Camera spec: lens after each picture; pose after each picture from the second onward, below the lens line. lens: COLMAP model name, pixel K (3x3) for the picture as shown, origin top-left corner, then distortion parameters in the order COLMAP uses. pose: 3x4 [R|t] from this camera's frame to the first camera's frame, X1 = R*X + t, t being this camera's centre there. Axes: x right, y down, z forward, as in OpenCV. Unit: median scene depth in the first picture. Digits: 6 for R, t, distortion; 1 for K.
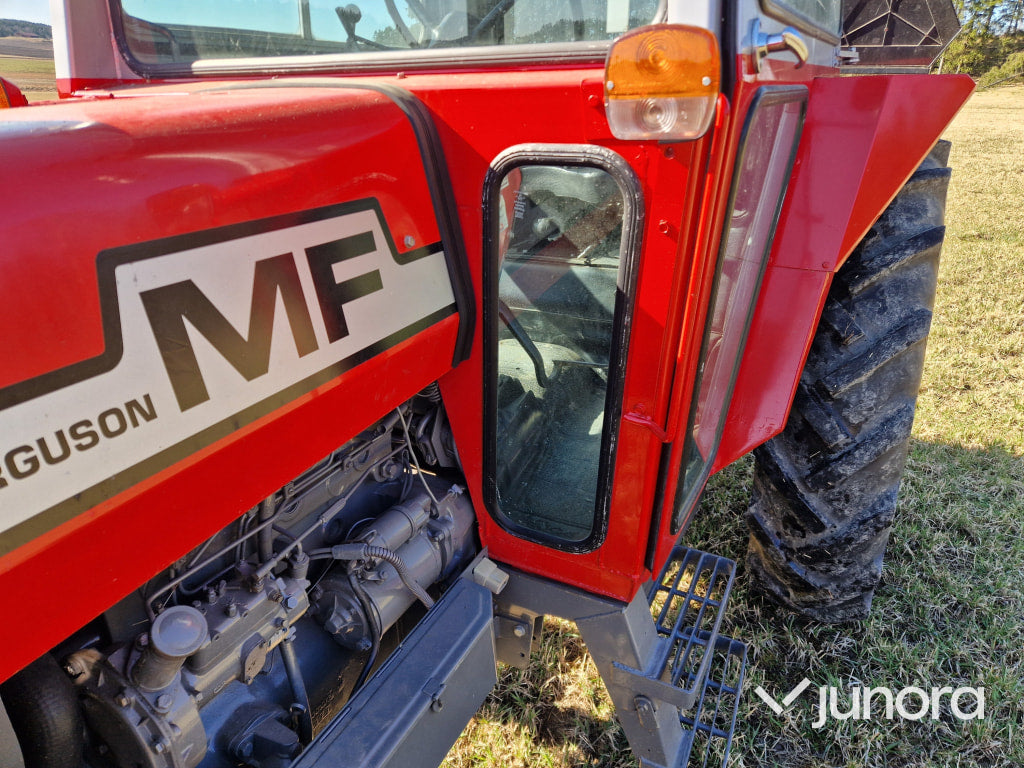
lens RADIAL K [[682.9, 0, 525.7], [0, 682.9, 375.3], [0, 0, 1]] dist [0.071962, -0.059764]
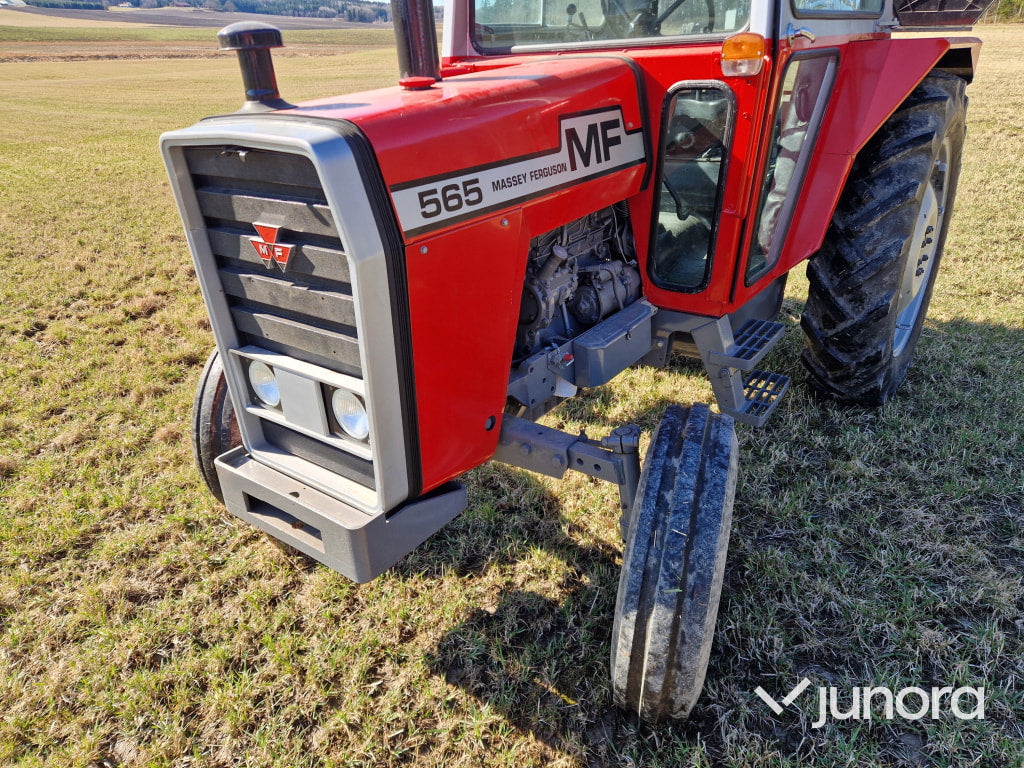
lens RADIAL K [[682.9, 0, 518.1], [0, 682.9, 373.0], [0, 0, 1]] dist [0.071962, -0.059764]
pose [[0.985415, 0.048275, -0.163175, -0.071270], [-0.039950, 0.997746, 0.053925, 0.304162], [0.165411, -0.046619, 0.985122, -0.804257]]
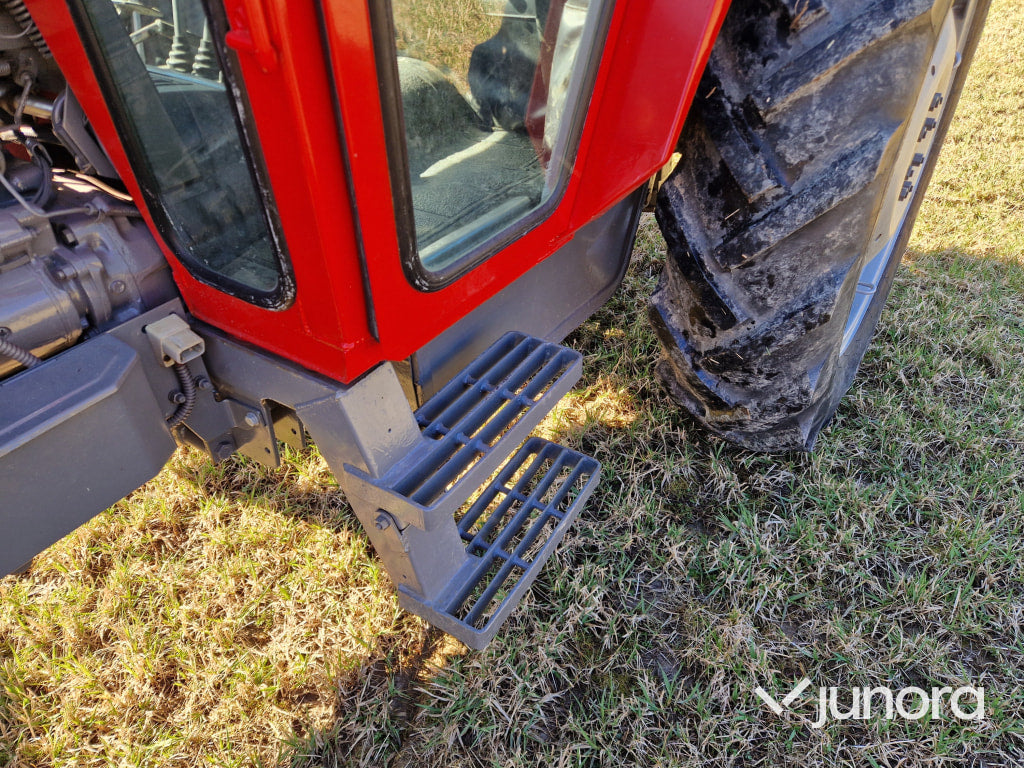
lens RADIAL K [[682.9, 0, 507.9], [0, 682.9, 385.5], [0, 0, 1]] dist [0.071962, -0.059764]
pose [[0.992599, 0.065688, -0.102140, 0.282055], [-0.037926, 0.966688, 0.253133, 0.115089], [0.115365, -0.247386, 0.962025, 0.274309]]
